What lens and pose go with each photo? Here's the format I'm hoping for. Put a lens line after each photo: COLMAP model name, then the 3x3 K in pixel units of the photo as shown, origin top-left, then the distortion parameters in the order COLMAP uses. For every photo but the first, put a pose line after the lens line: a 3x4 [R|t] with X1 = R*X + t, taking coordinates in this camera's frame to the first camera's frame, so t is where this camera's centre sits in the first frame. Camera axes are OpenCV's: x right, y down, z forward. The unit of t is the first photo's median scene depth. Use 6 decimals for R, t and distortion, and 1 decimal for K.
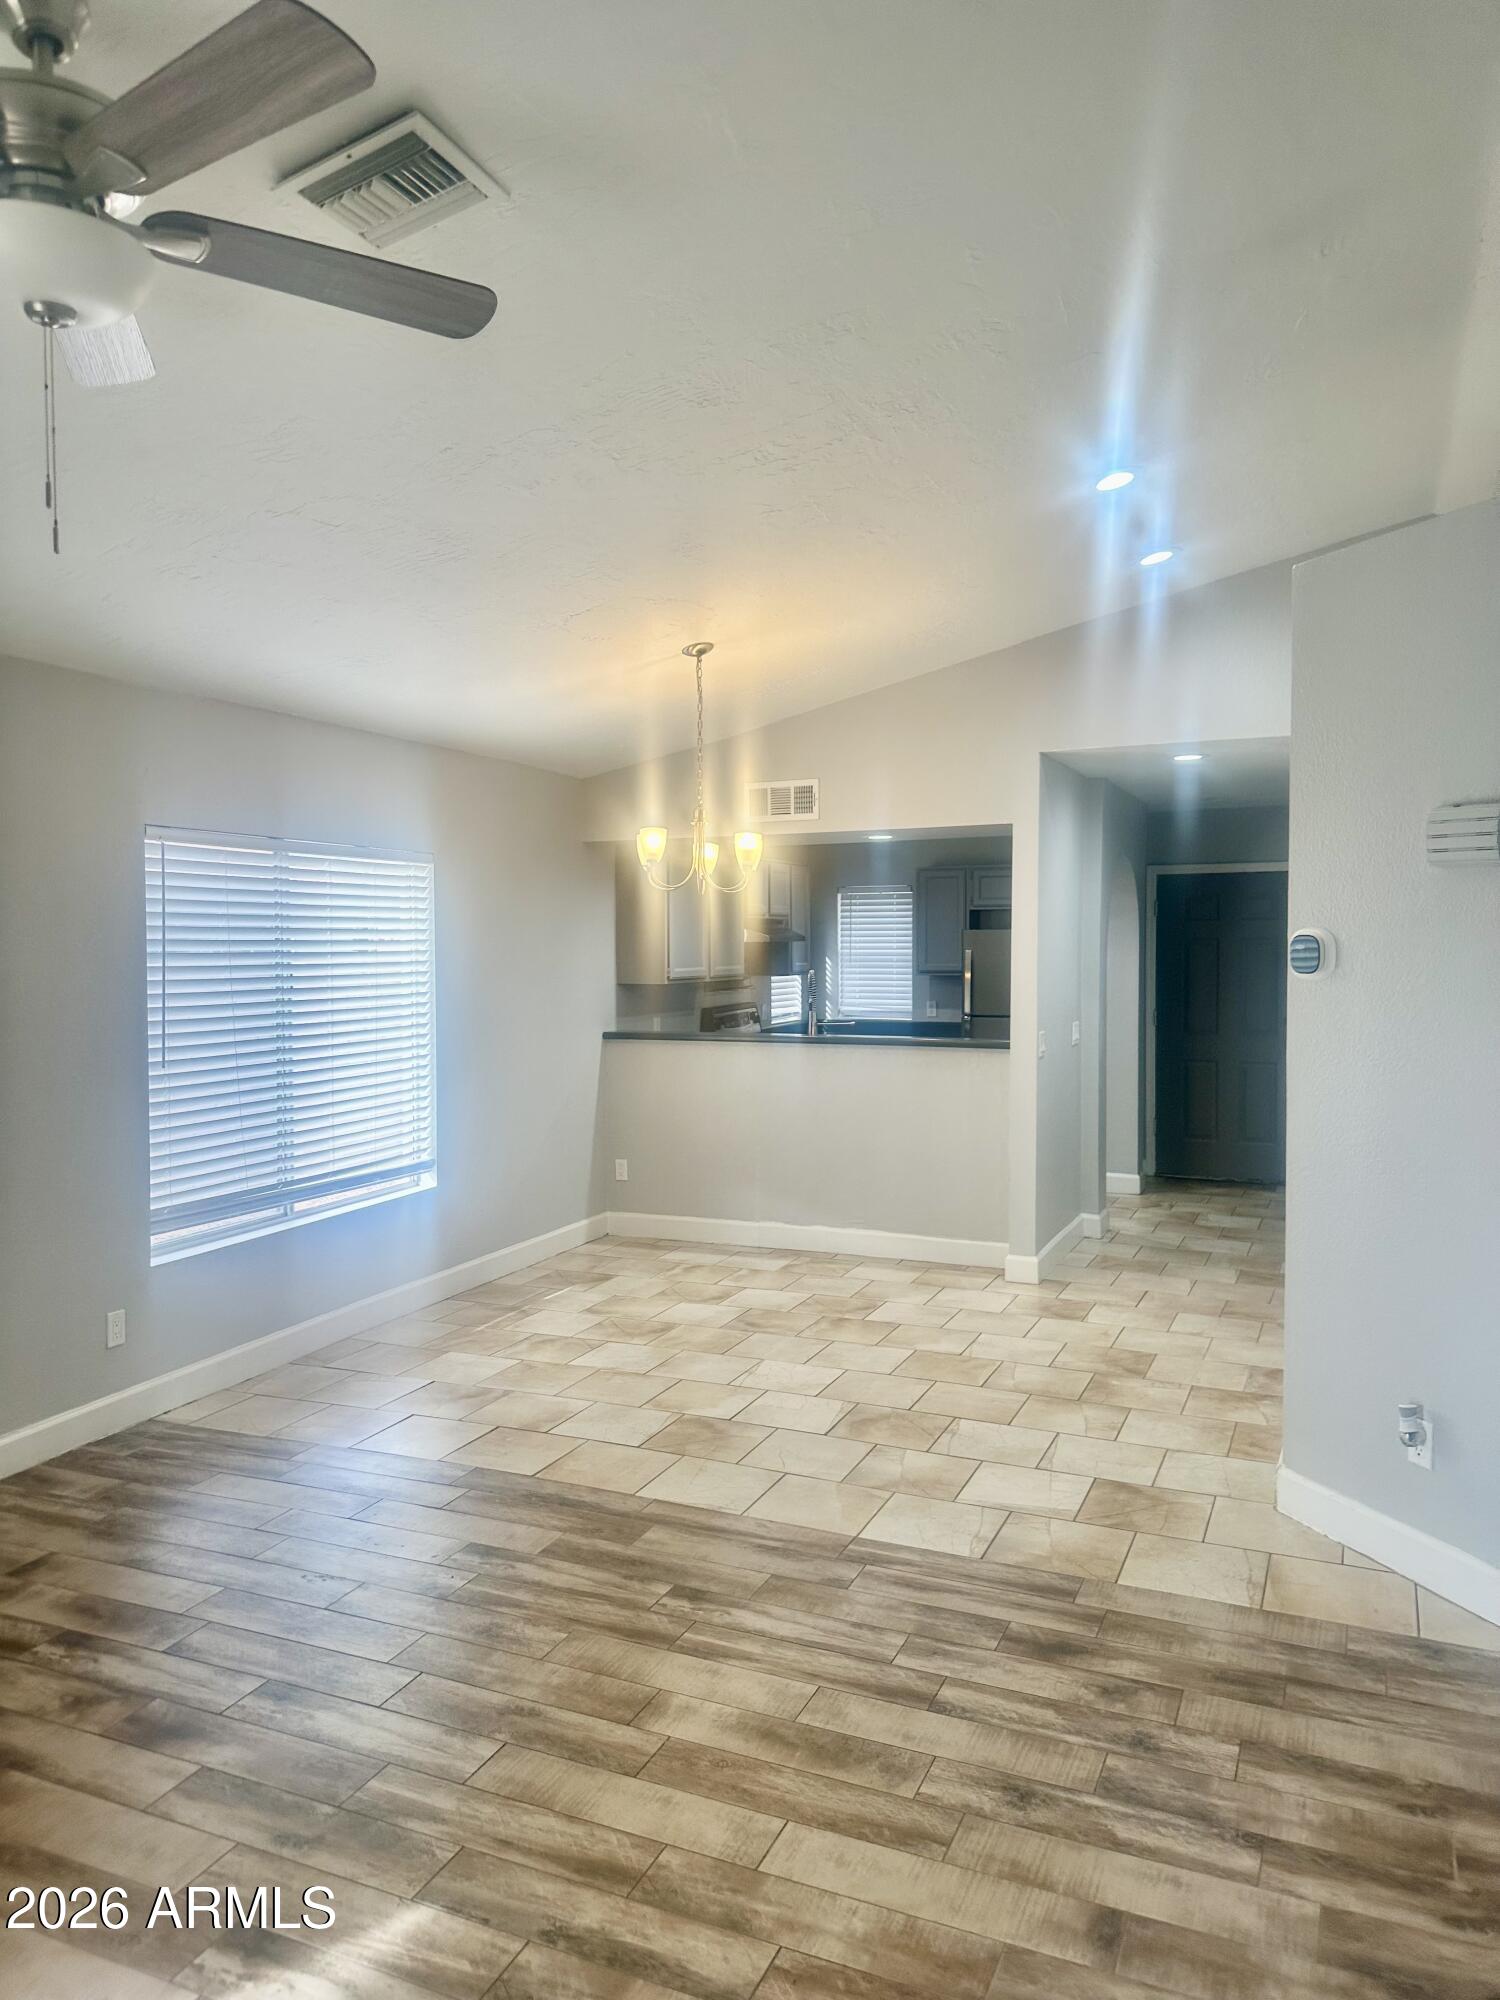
lens RADIAL K [[1424.6, 0, 745.7], [0, 1424.6, 995.3], [0, 0, 1]] dist [0.006176, -0.001358]
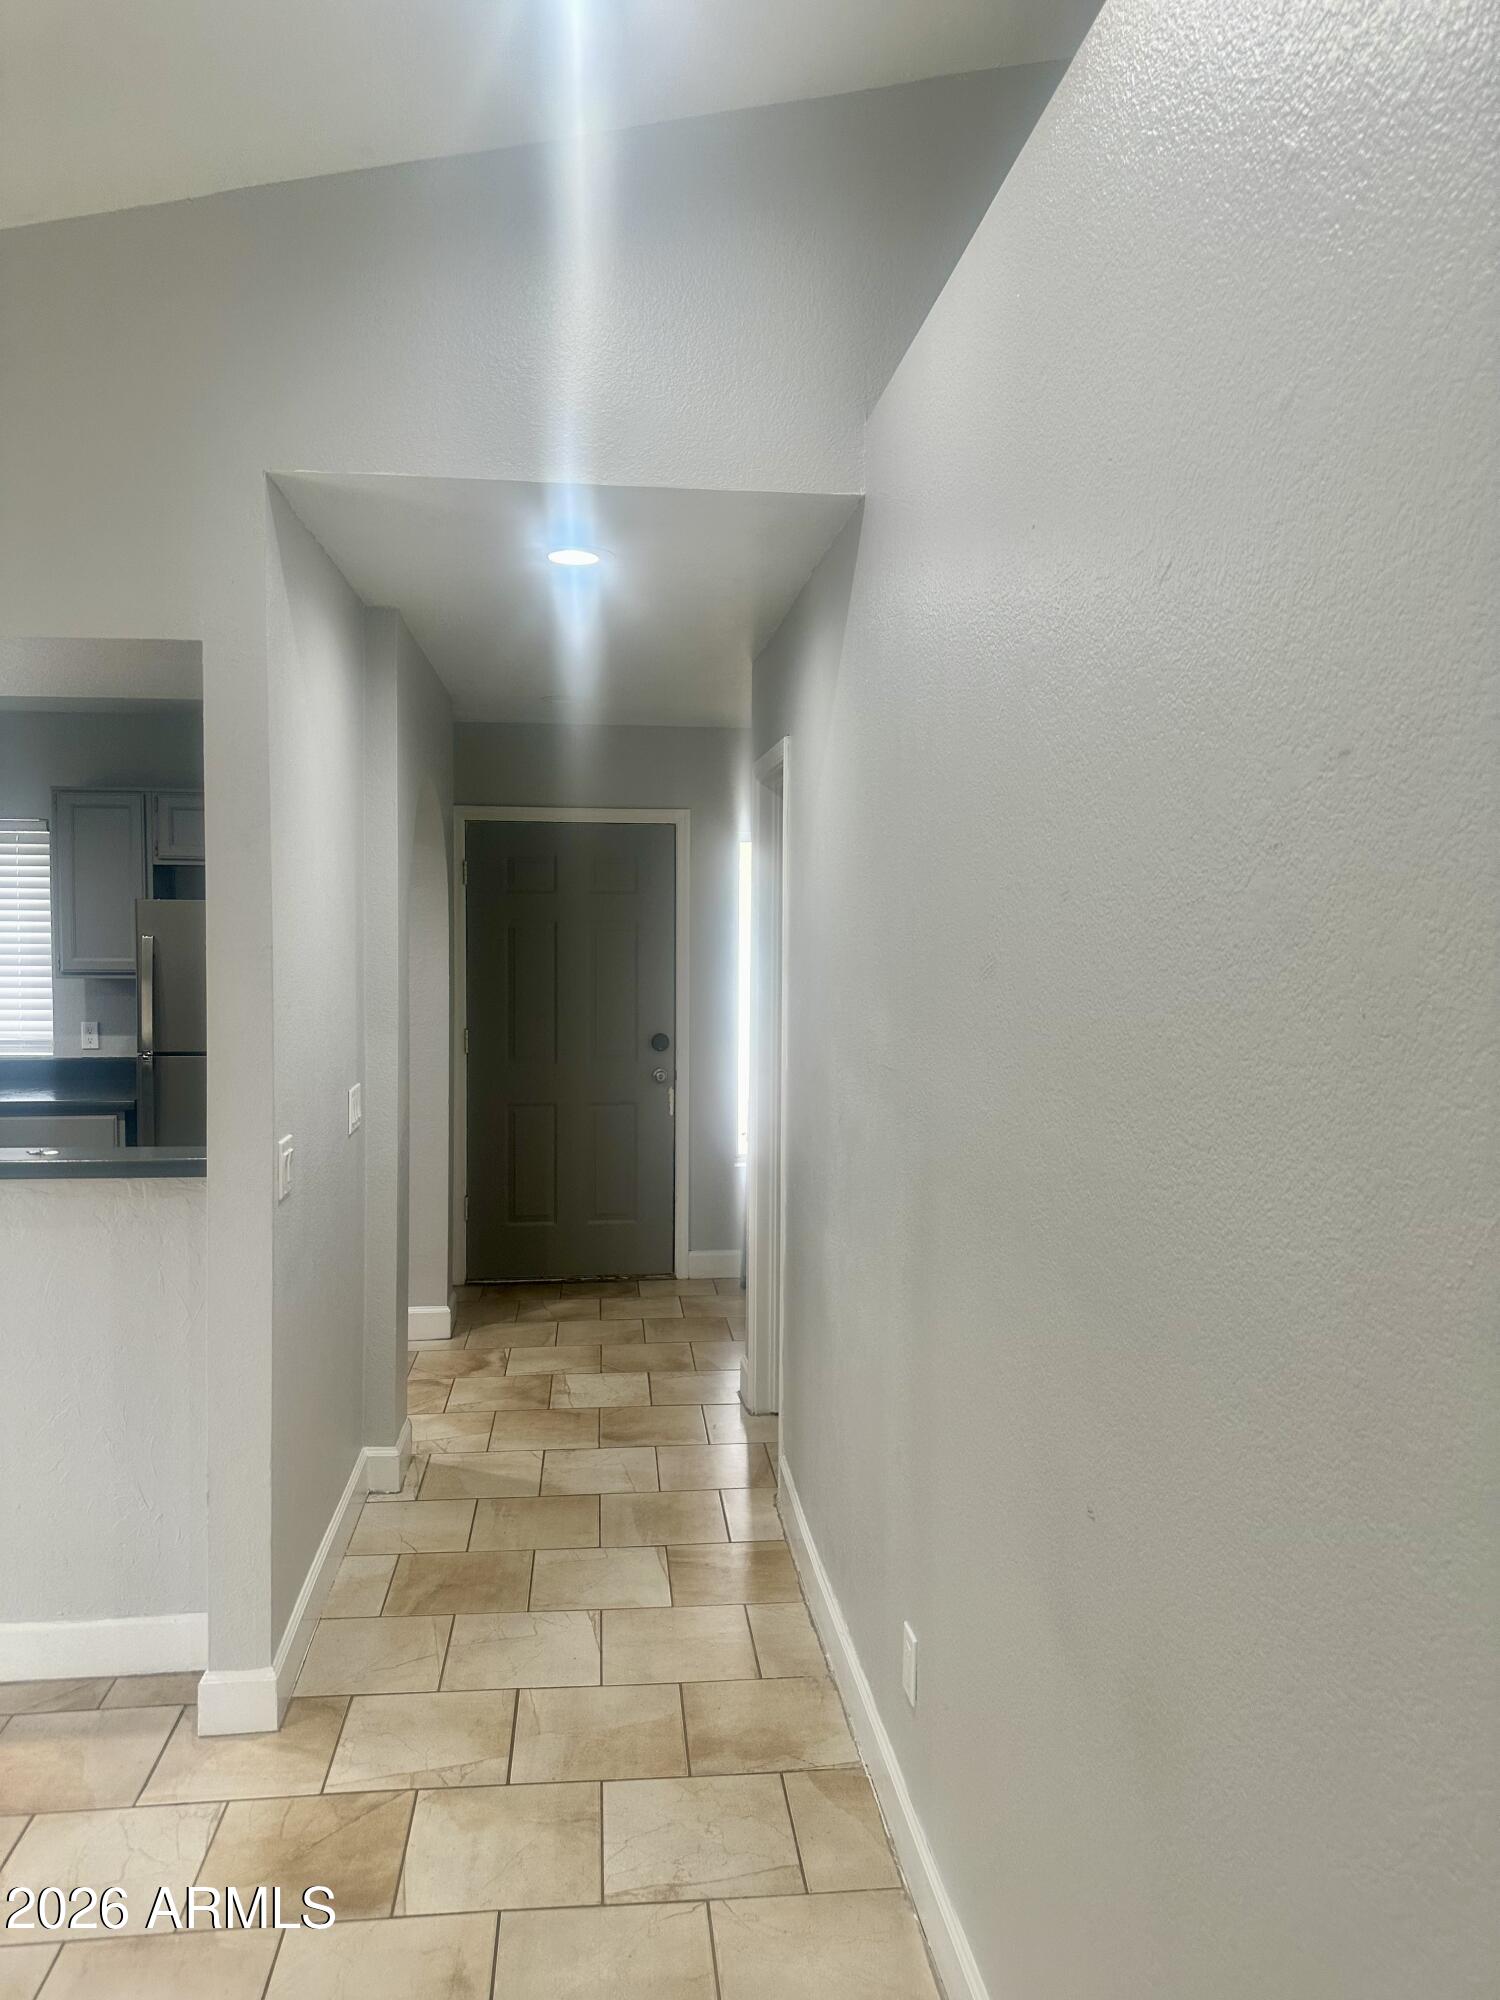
lens RADIAL K [[1424.6, 0, 746.2], [0, 1424.6, 996.2], [0, 0, 1]] dist [0.006176, -0.001358]
pose [[0.869698, -0.006180, 0.493545, 0.216816], [-0.000239, 0.999916, 0.012941, -0.040103], [-0.493584, -0.011373, 0.869624, 1.032813]]
